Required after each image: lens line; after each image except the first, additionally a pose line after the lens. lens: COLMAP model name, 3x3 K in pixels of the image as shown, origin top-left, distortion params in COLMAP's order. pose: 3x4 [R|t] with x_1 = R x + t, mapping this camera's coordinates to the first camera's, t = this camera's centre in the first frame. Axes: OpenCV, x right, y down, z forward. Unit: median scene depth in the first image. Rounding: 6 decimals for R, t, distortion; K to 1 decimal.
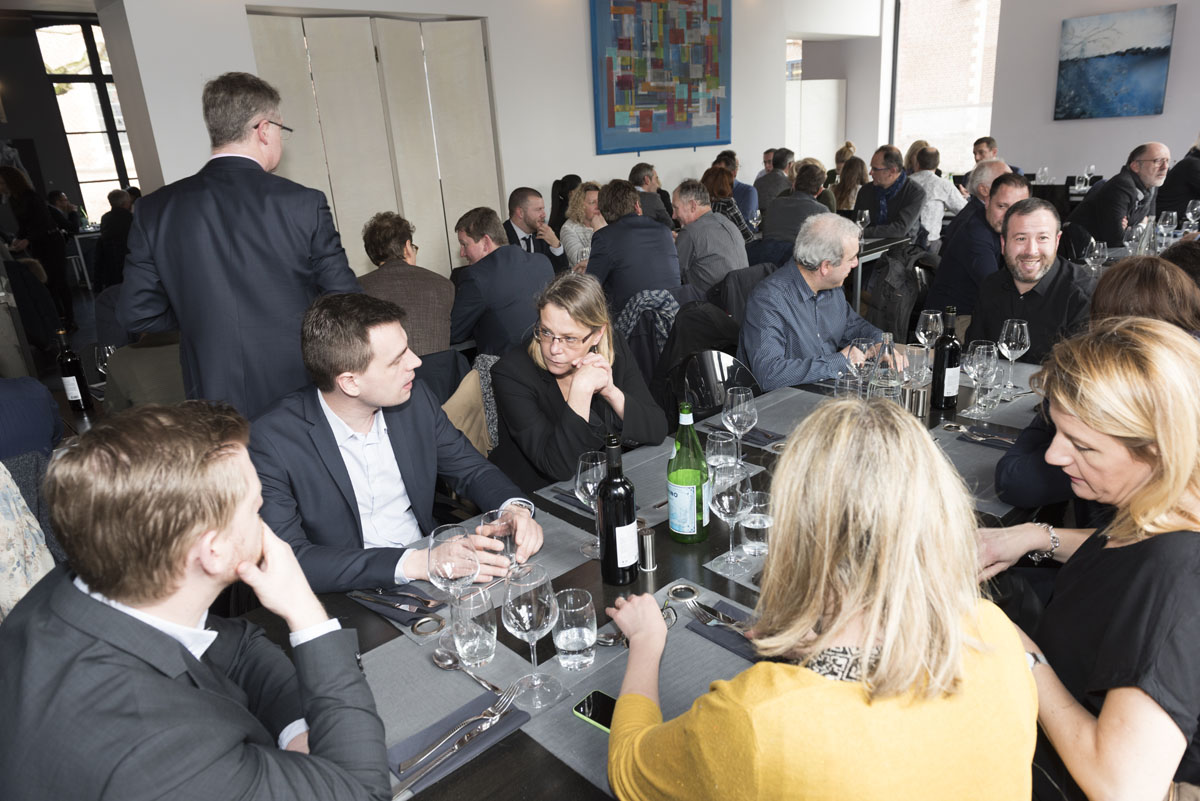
lens RADIAL K [[862.3, 0, 599.9], [0, 862.3, 402.6], [0, 0, 1]] dist [-0.000769, 0.005649]
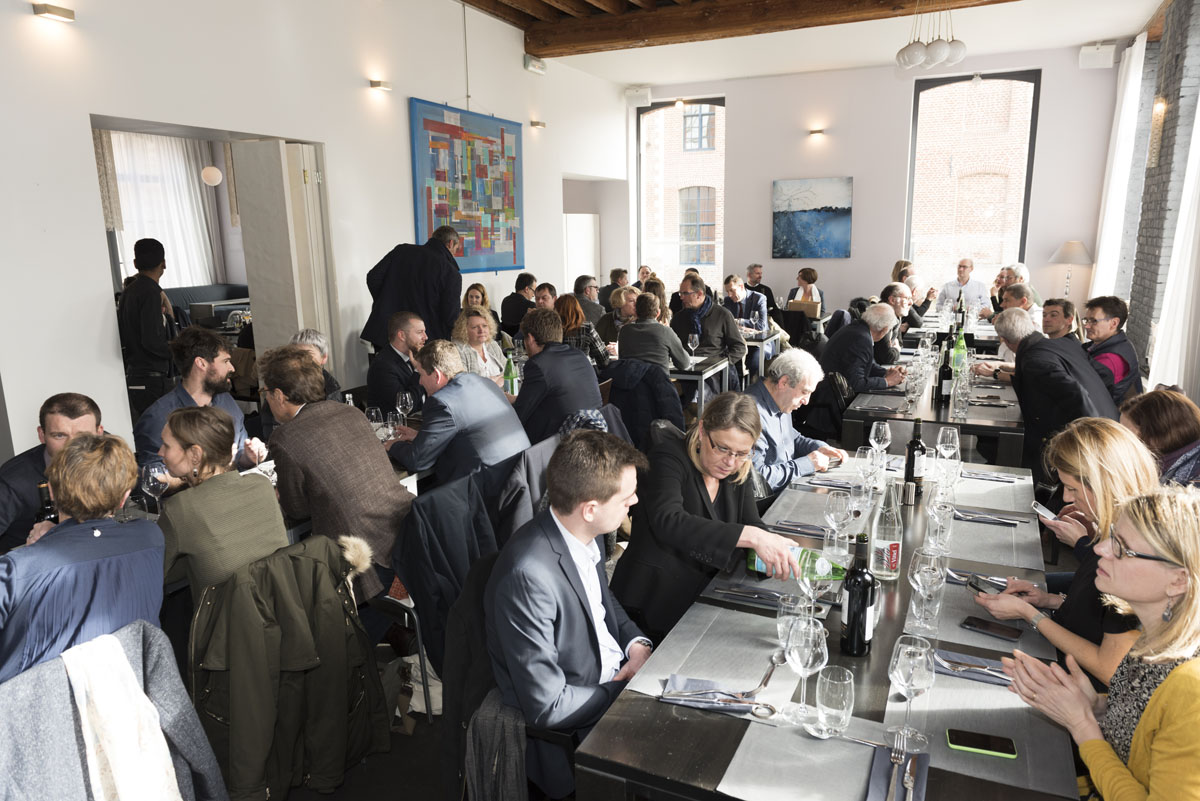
lens RADIAL K [[862.3, 0, 601.0], [0, 862.3, 403.8], [0, 0, 1]] dist [-0.000769, 0.005649]
pose [[0.925923, -0.026063, 0.376812, -0.181859], [0.071092, 0.991812, -0.106089, -0.010544], [-0.370962, 0.125018, 0.920194, -0.011998]]
